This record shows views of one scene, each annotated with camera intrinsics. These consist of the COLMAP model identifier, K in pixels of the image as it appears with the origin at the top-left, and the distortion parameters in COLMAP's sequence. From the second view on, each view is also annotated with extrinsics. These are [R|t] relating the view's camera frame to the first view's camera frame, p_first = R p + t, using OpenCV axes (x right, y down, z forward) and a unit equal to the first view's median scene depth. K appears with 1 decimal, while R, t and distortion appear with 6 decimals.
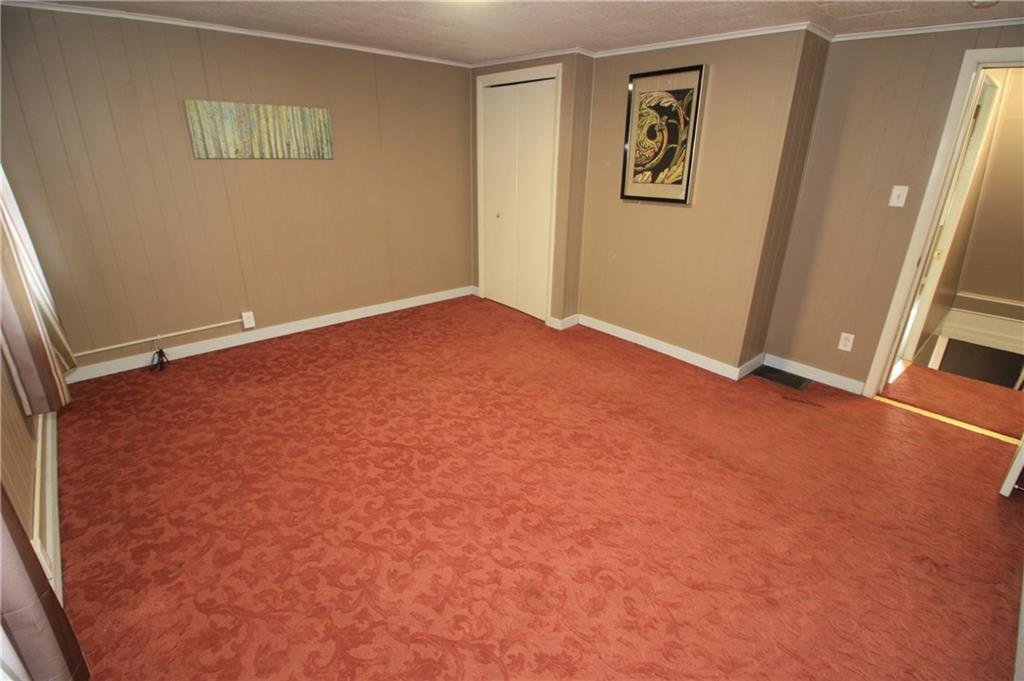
lens RADIAL K [[474.5, 0, 514.8], [0, 474.5, 340.2], [0, 0, 1]] dist [-0.001586, -0.024611]
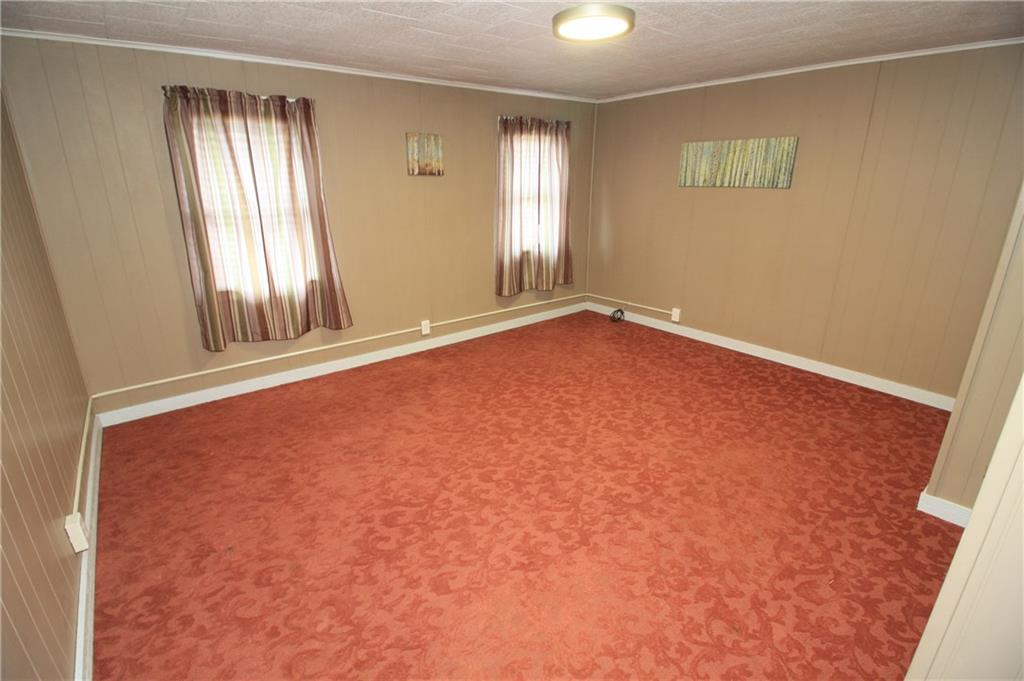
lens RADIAL K [[484.5, 0, 509.1], [0, 484.5, 325.9], [0, 0, 1]] dist [0.000996, 0.000025]
pose [[-0.083370, 0.273101, -0.958366, 0.710943], [-0.368208, 0.885214, 0.284287, -0.223888], [0.925998, 0.376579, 0.026758, 0.601005]]
